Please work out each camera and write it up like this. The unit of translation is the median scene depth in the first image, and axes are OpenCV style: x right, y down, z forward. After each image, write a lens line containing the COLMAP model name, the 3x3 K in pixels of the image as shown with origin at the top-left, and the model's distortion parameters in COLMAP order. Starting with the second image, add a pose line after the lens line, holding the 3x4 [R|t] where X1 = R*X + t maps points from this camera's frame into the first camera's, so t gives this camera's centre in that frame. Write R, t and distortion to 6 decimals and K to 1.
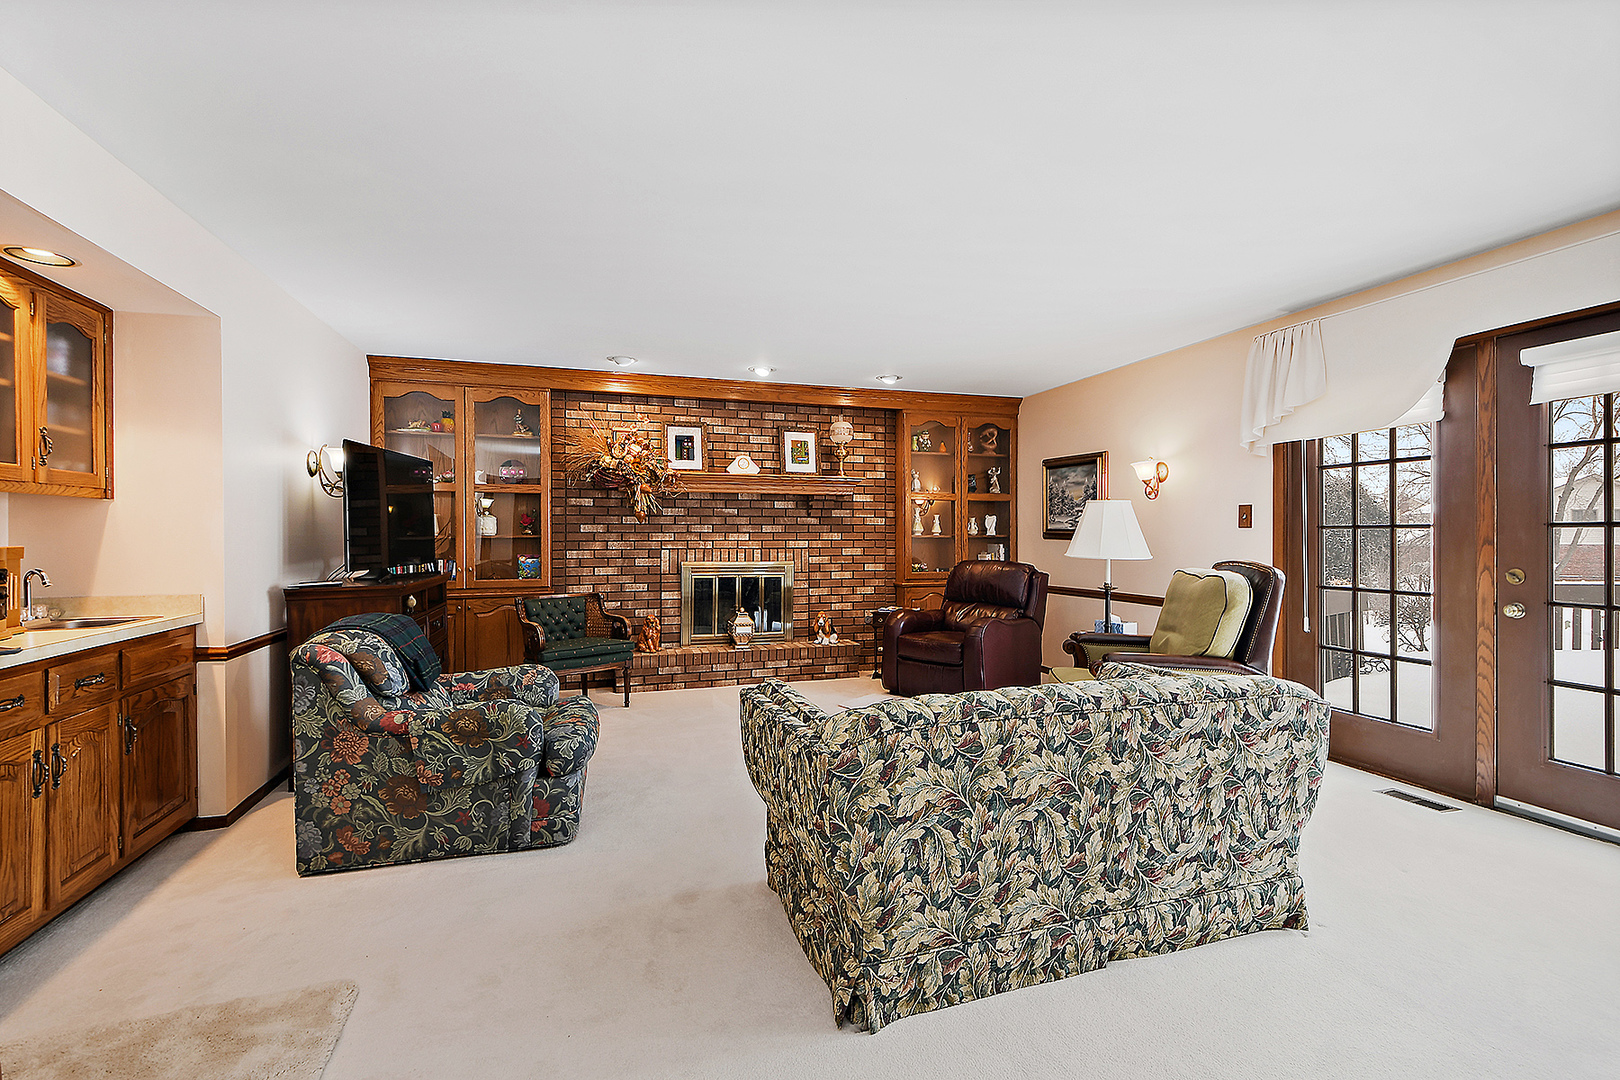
lens RADIAL K [[712.6, 0, 815.3], [0, 712.6, 532.9], [0, 0, 1]] dist [0.061017, -0.051632]
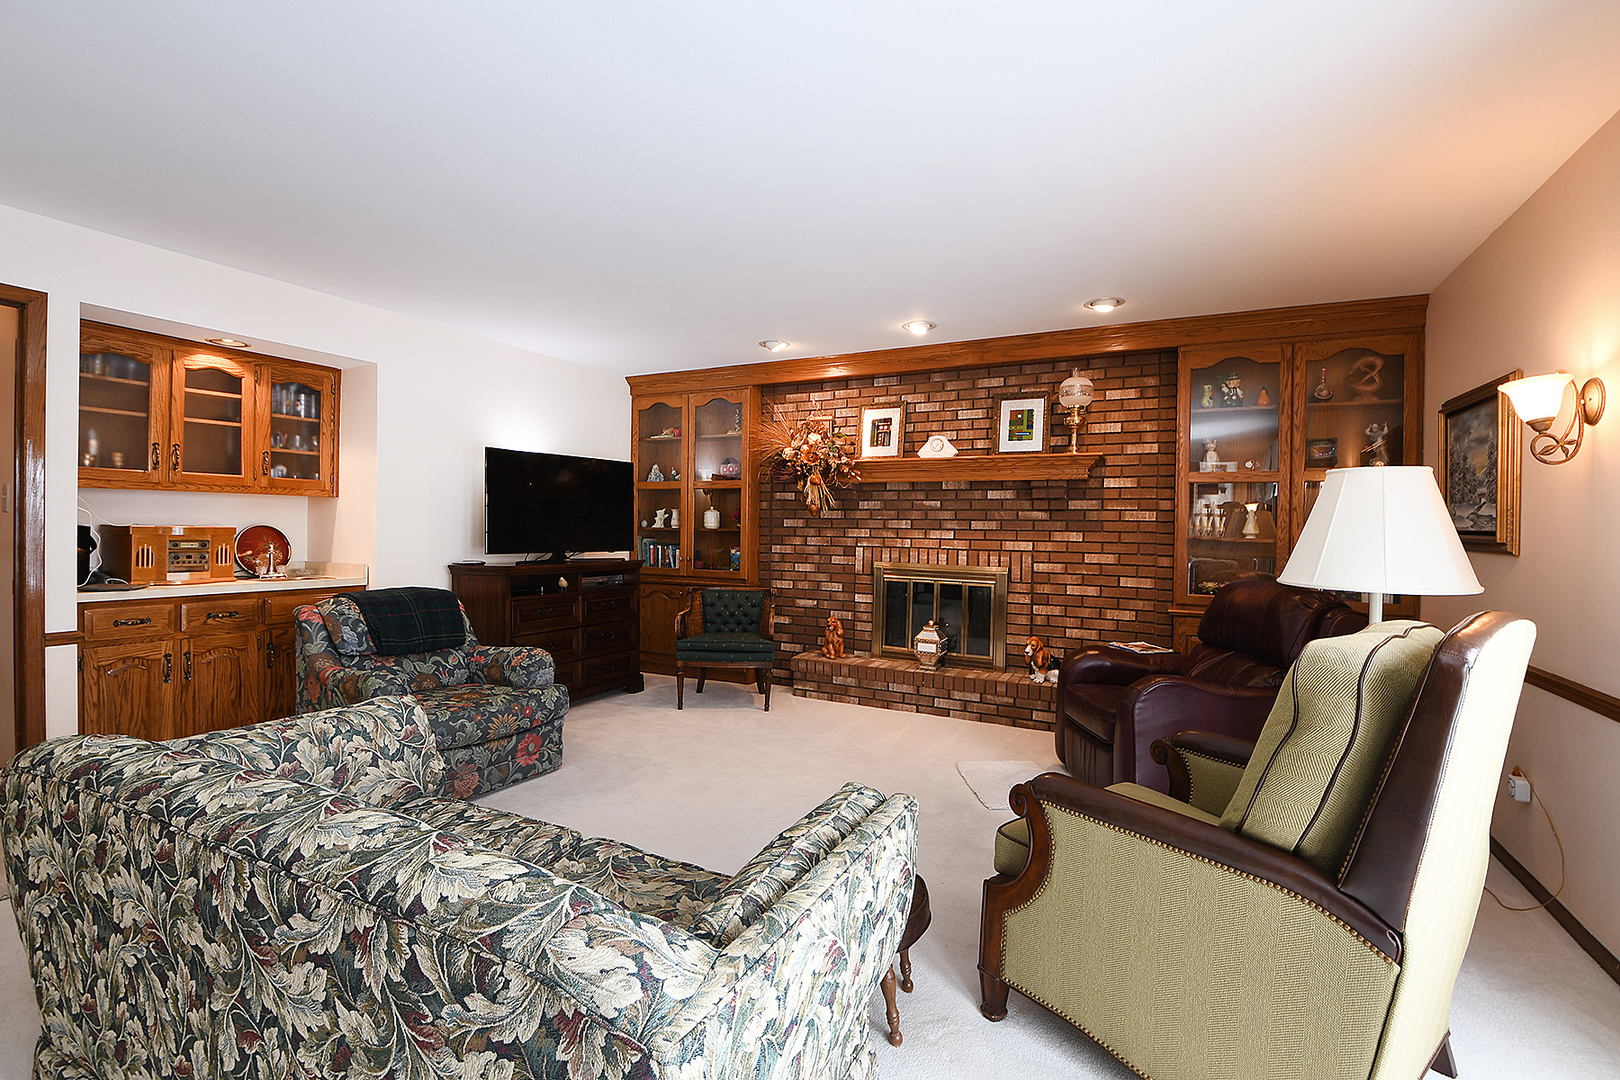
lens RADIAL K [[712.6, 0, 815.3], [0, 712.6, 532.9], [0, 0, 1]] dist [0.061017, -0.051632]
pose [[0.719292, 0.016826, -0.694504, 0.375882], [-0.016463, 0.999839, 0.007172, -0.000018], [0.694513, 0.006275, 0.719453, 0.312339]]
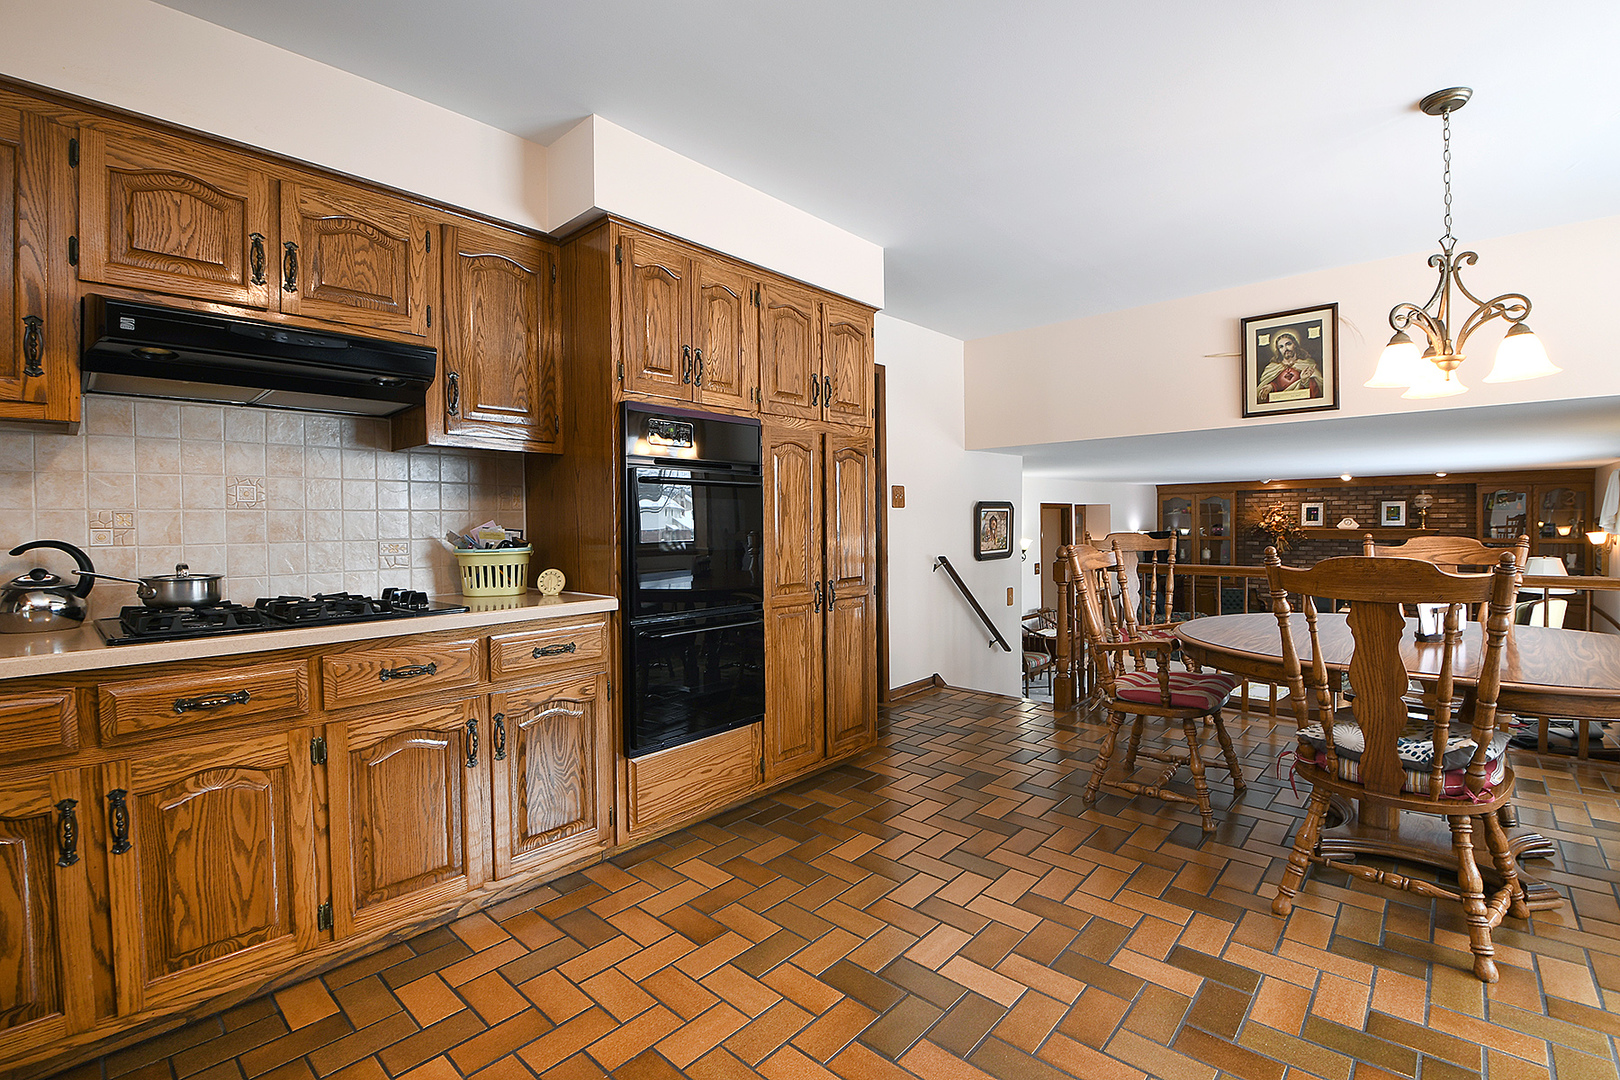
lens RADIAL K [[712.9, 0, 810.0], [0, 712.9, 540.0], [0, 0, 1]] dist [-0.034642, -0.000040]
pose [[0.498230, 0.020791, -0.866796, 0.744520], [0.016112, 0.999318, 0.033231, -0.134378], [0.866895, -0.030522, 0.497555, -1.032612]]
